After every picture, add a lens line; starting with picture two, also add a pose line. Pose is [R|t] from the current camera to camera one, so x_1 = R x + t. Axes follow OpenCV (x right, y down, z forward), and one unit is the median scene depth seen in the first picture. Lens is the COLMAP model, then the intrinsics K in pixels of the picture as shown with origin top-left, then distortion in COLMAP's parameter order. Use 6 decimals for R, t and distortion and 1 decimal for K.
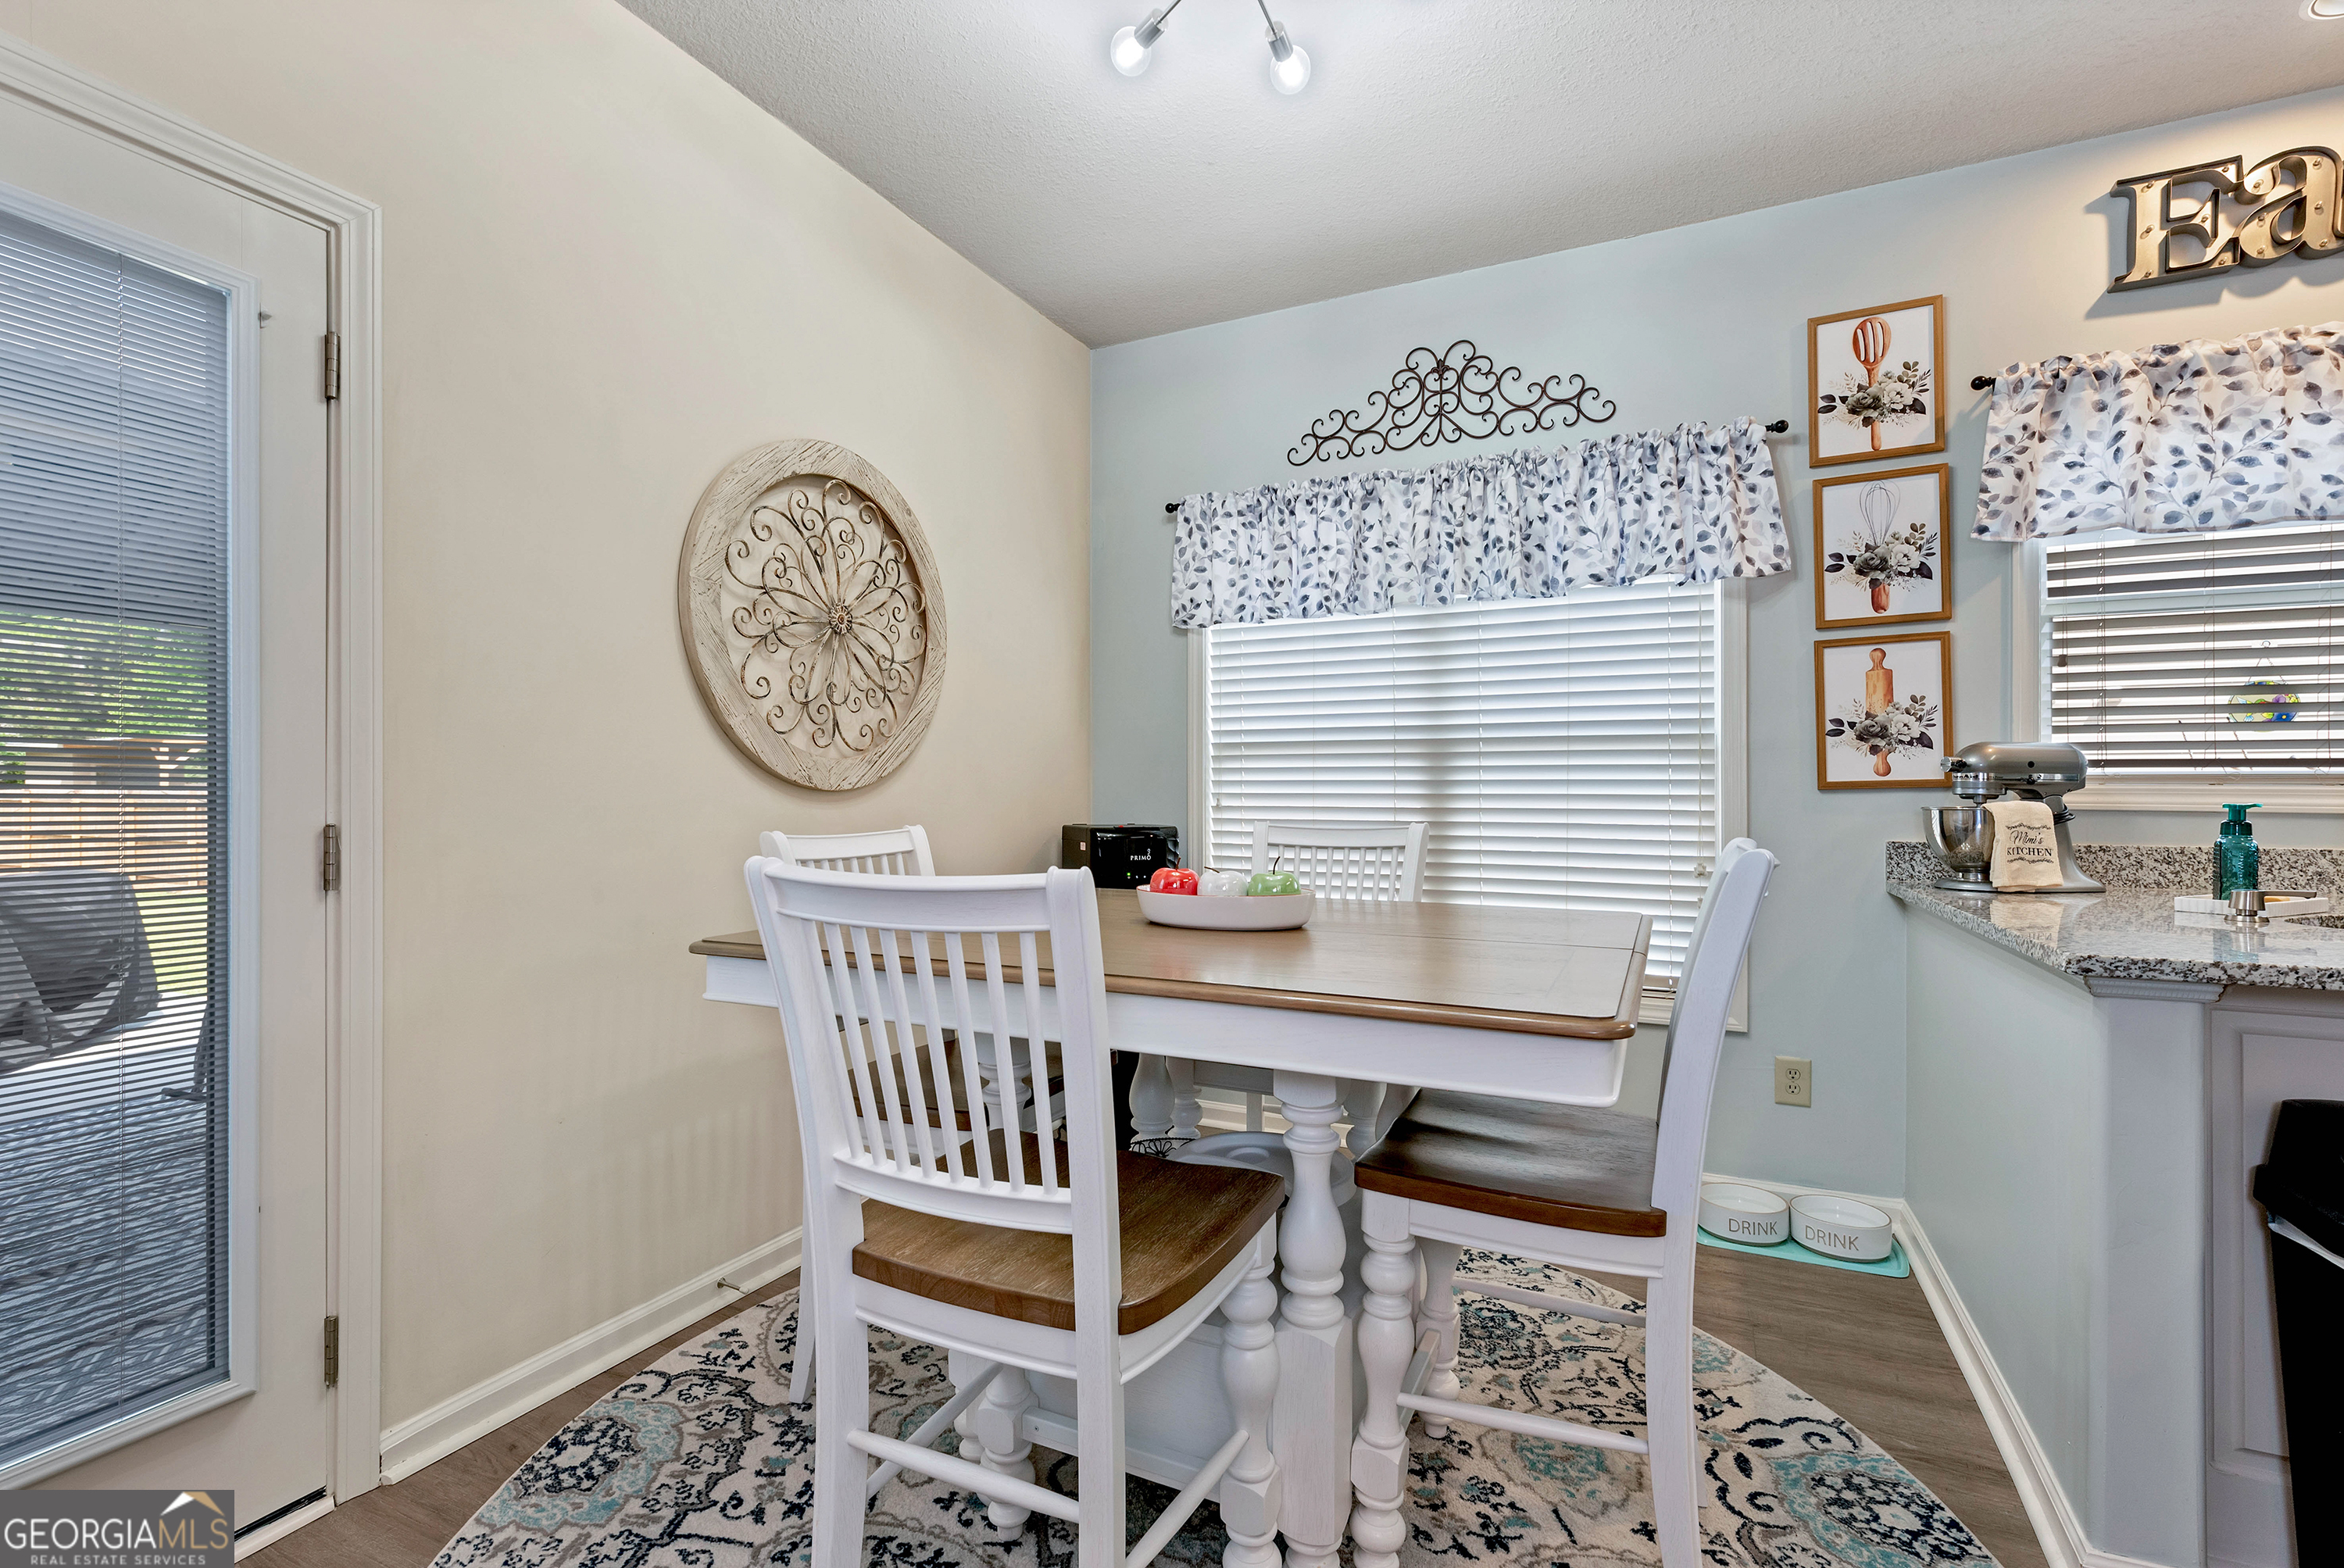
lens RADIAL K [[1044.2, 0, 1178.5], [0, 1044.2, 791.6], [0, 0, 1]] dist [-0.000021, -0.000261]
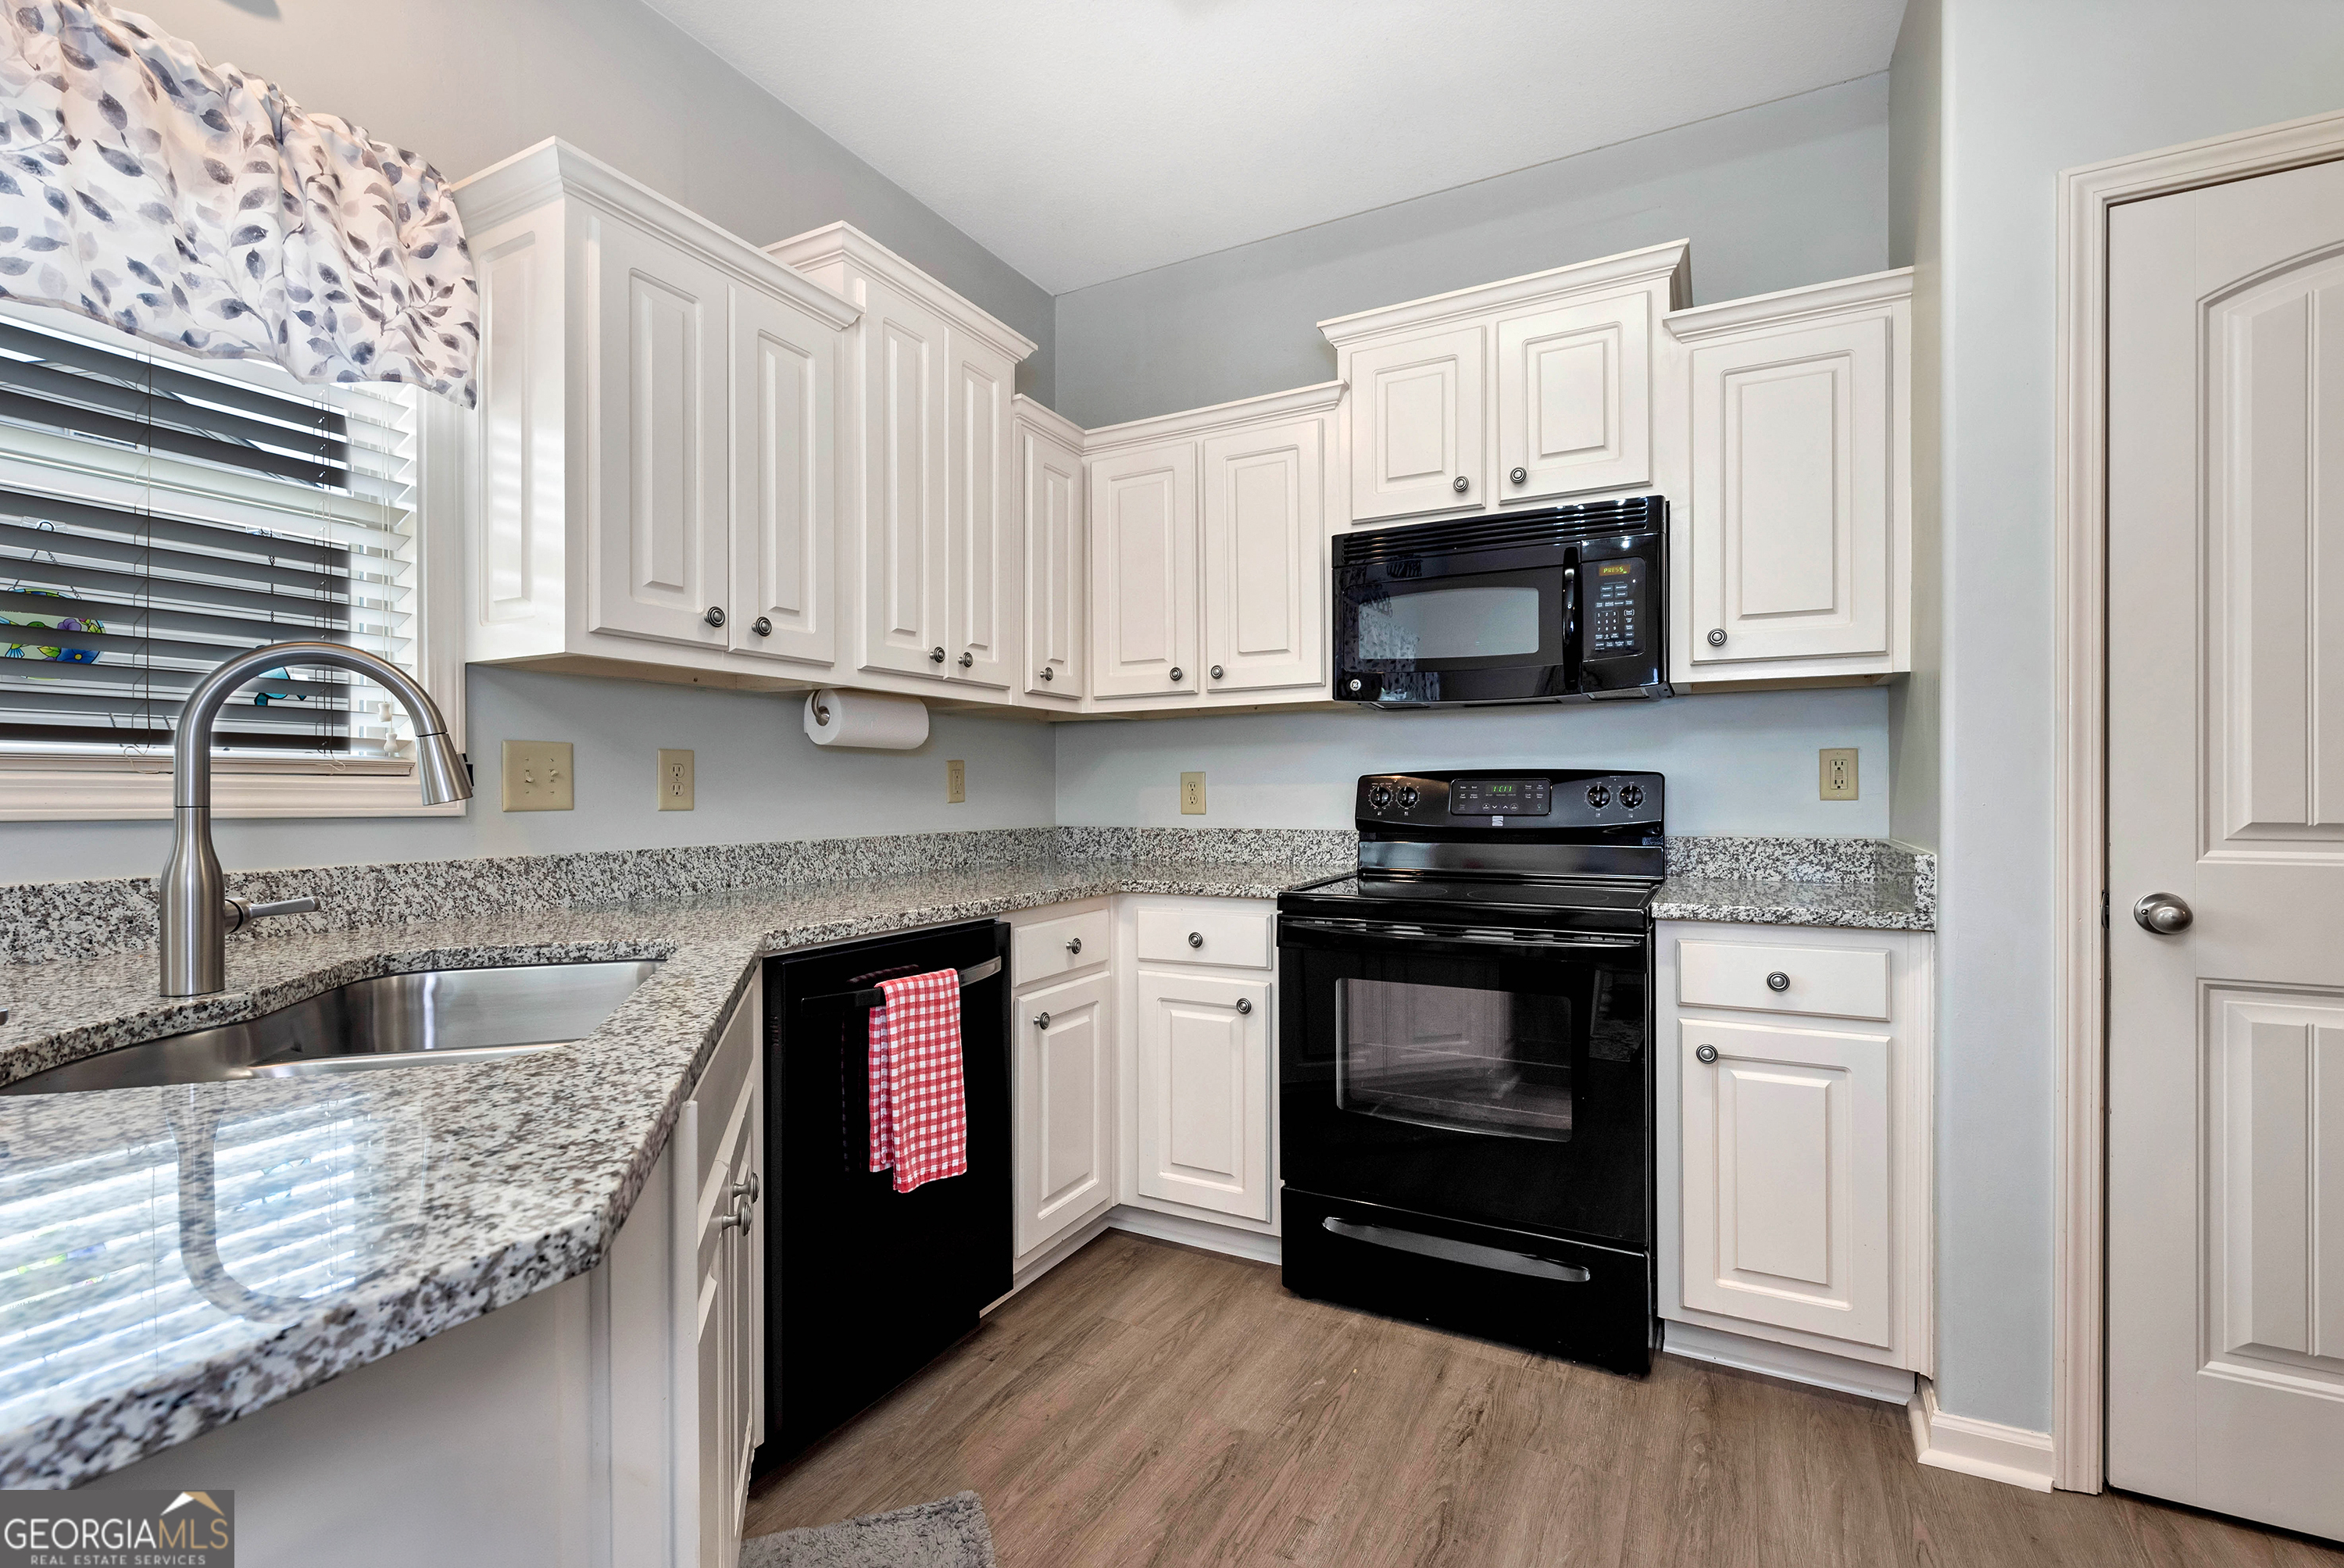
lens RADIAL K [[1044.2, 0, 1178.5], [0, 1044.2, 791.6], [0, 0, 1]] dist [-0.000021, -0.000261]
pose [[0.035972, -0.004023, 0.999345, 0.475623], [0.002163, 0.999990, 0.003948, 0.003375], [-0.999350, 0.002019, 0.035980, 0.345256]]
